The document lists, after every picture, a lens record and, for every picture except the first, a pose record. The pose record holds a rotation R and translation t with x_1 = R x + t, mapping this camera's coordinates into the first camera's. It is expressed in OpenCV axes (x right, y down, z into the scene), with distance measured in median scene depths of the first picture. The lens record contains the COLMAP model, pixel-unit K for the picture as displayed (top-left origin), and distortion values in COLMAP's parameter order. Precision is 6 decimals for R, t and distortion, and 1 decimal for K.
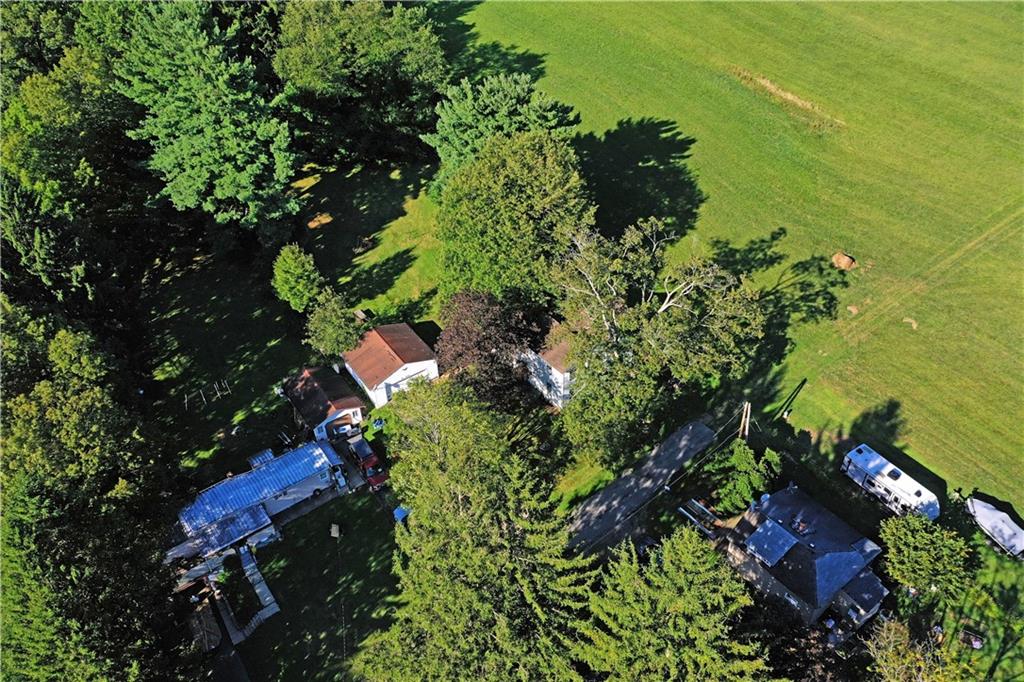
lens RADIAL K [[814.0, 0, 512.0], [0, 814.0, 341.0], [0, 0, 1]] dist [0.023640, -0.003636]
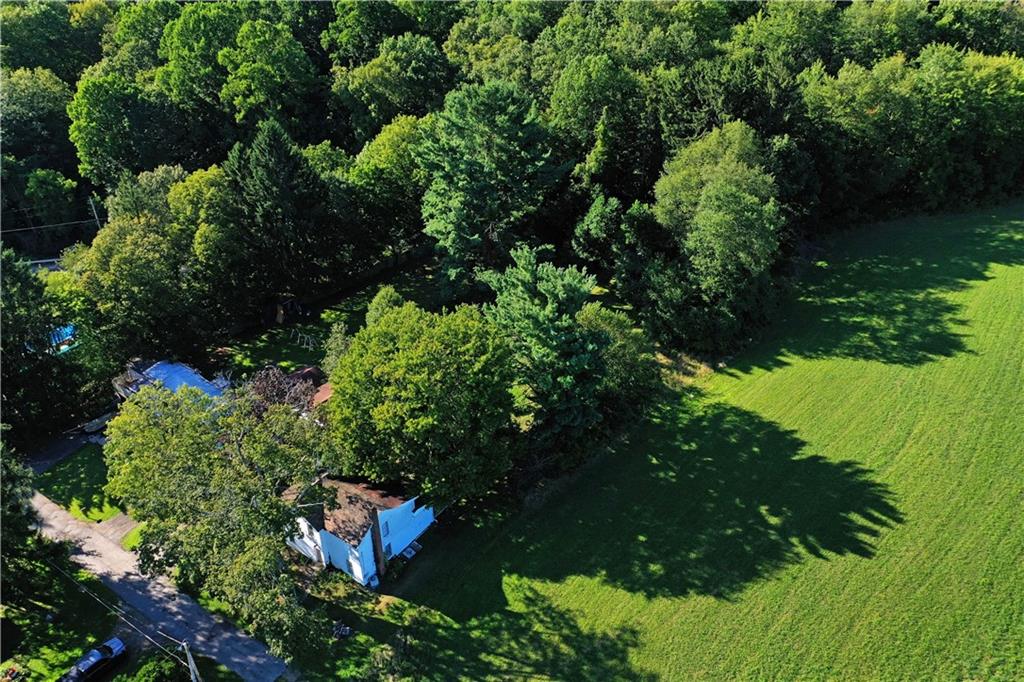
lens RADIAL K [[814.0, 0, 512.0], [0, 814.0, 341.0], [0, 0, 1]] dist [0.023640, -0.003636]
pose [[0.287362, 0.554504, -0.780992, 0.707761], [-0.611496, 0.733797, 0.295999, -0.501998], [0.737222, 0.392515, 0.549942, 0.519612]]
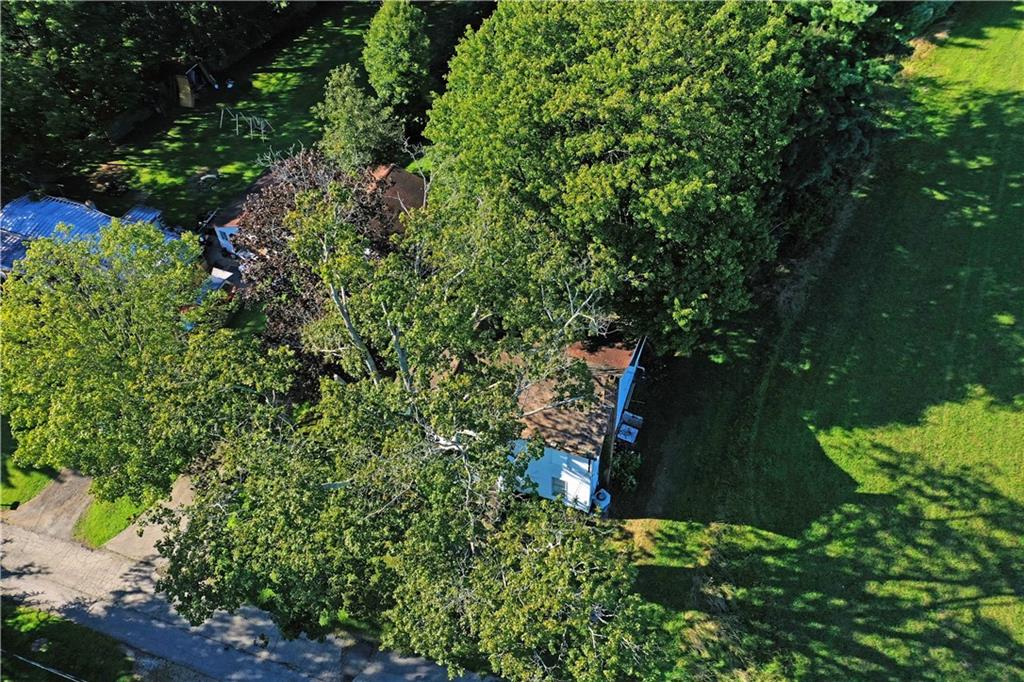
lens RADIAL K [[814.0, 0, 512.0], [0, 814.0, 341.0], [0, 0, 1]] dist [0.023640, -0.003636]
pose [[0.537124, 0.638574, -0.551109, 0.313215], [-0.522622, 0.764781, 0.376797, -0.197643], [0.662091, 0.085635, 0.744515, 0.589187]]
